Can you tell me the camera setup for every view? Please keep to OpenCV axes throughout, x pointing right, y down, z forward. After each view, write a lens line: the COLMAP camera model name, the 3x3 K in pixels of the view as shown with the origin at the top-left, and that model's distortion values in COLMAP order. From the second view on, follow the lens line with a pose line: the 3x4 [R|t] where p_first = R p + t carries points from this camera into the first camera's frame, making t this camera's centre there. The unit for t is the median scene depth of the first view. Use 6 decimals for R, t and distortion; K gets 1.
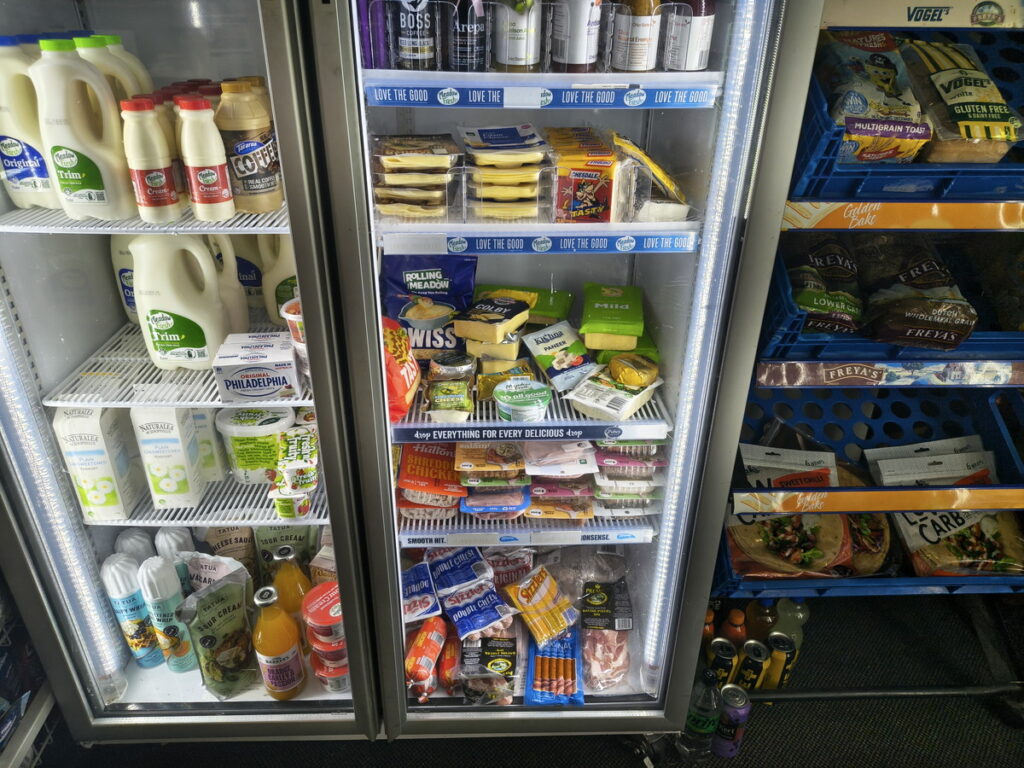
lens RADIAL K [[703.0, 0, 512.0], [0, 703.0, 384.0], [0, 0, 1]] dist [0.061974, -0.066713]
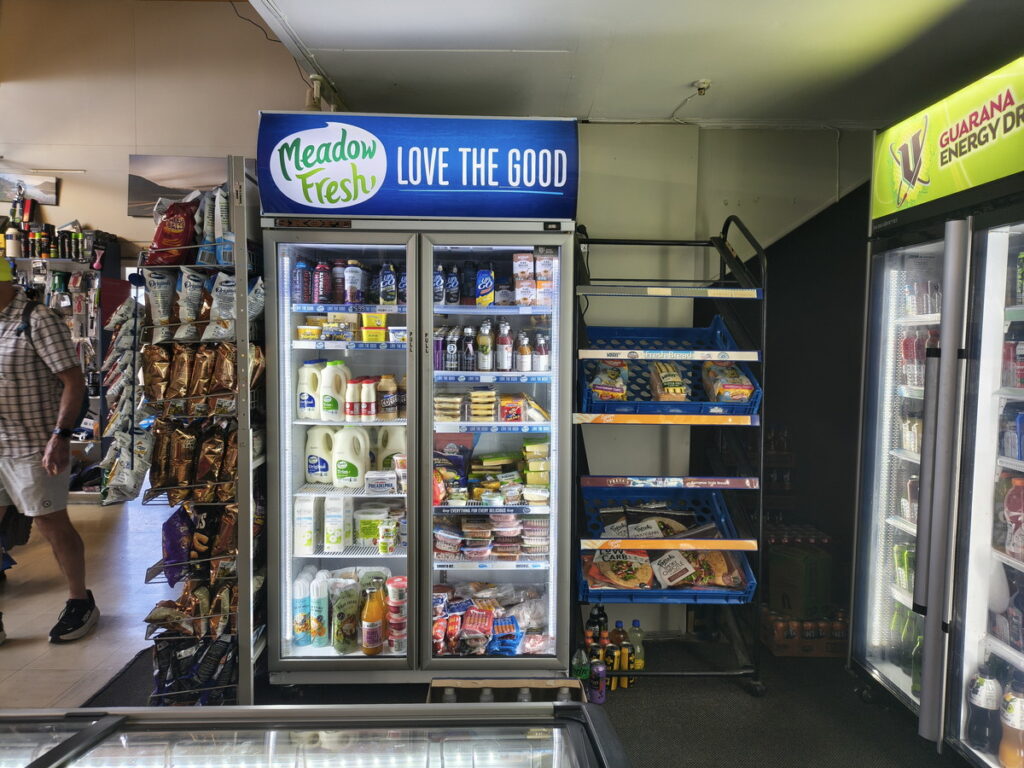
lens RADIAL K [[710.1, 0, 512.0], [0, 710.1, 384.0], [0, 0, 1]] dist [-0.001879, -0.000206]
pose [[0.999647, 0.000479, -0.026578, 0.169039], [-0.010965, 0.918245, -0.395862, 0.666397], [0.024216, 0.396013, 0.917925, -1.448537]]
